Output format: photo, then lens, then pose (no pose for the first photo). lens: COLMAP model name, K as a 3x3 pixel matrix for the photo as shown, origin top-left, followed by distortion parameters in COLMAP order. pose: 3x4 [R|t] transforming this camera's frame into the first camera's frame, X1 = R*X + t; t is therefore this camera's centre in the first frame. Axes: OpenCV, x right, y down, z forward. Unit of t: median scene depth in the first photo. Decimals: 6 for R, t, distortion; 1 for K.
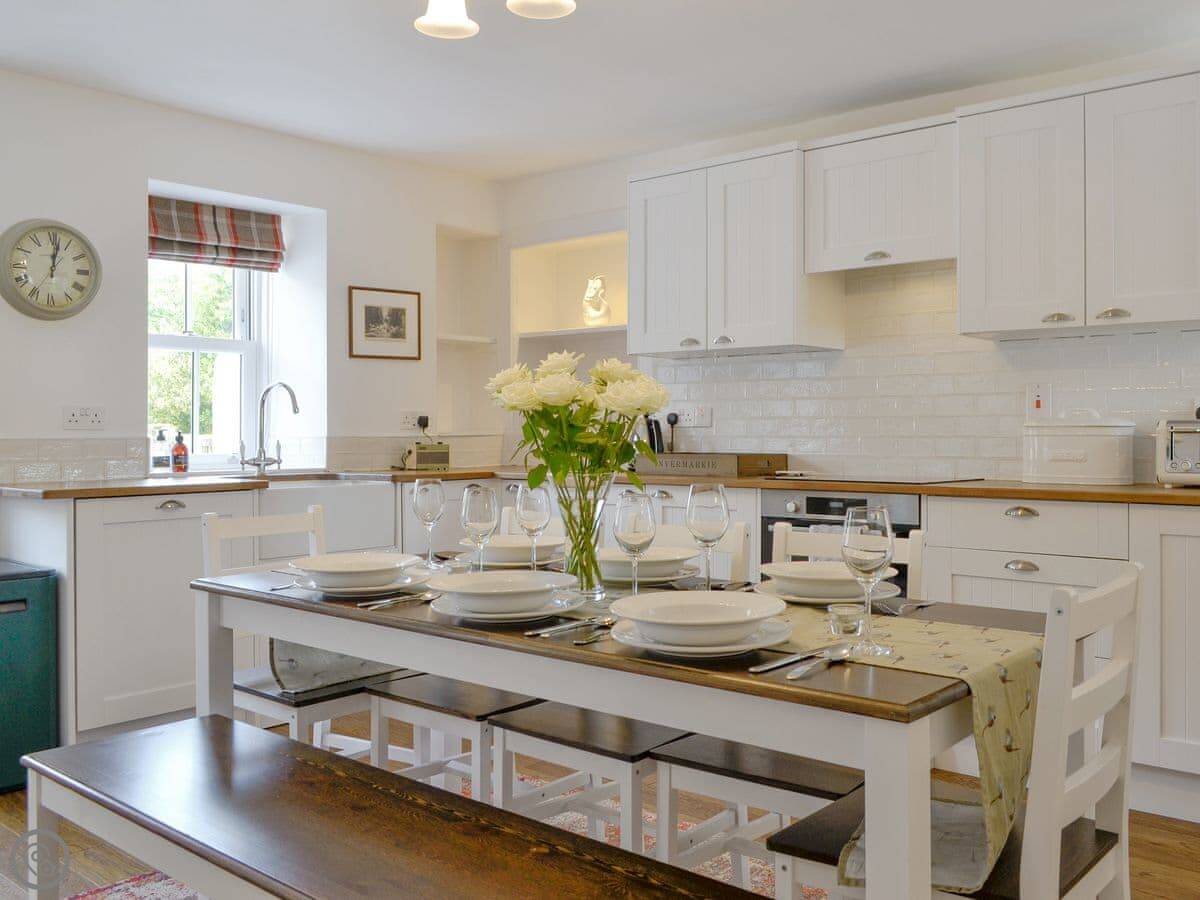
lens RADIAL K [[1086.1, 0, 574.1], [0, 1086.1, 492.5], [0, 0, 1]] dist [-0.074500, 0.009772]
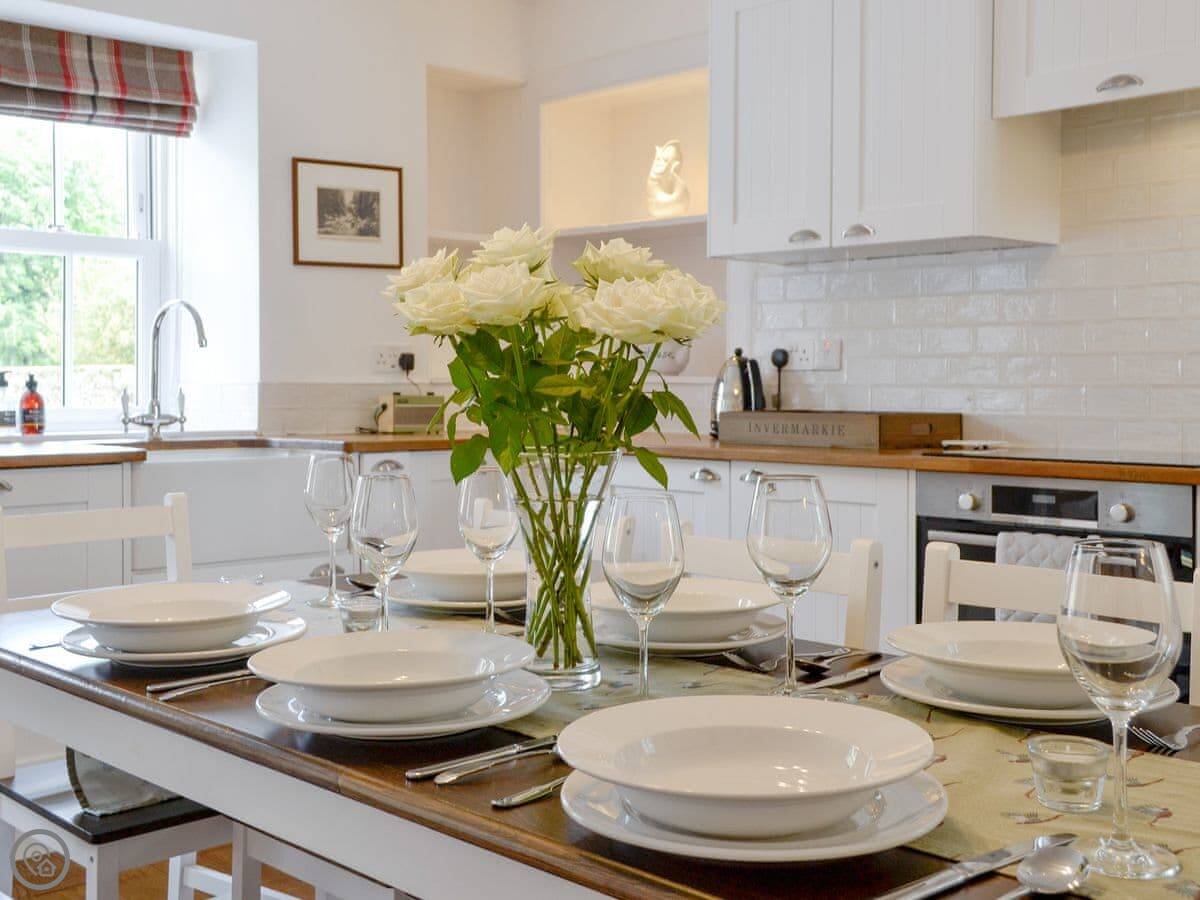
lens RADIAL K [[1437.8, 0, 541.5], [0, 1437.8, 432.5], [0, 0, 1]] dist [0.019022, 0.021012]
pose [[0.995278, 0.006967, -0.096817, 0.034246], [-0.008765, 0.999797, -0.018152, -0.006989], [0.096671, 0.018915, 0.995137, 0.143412]]
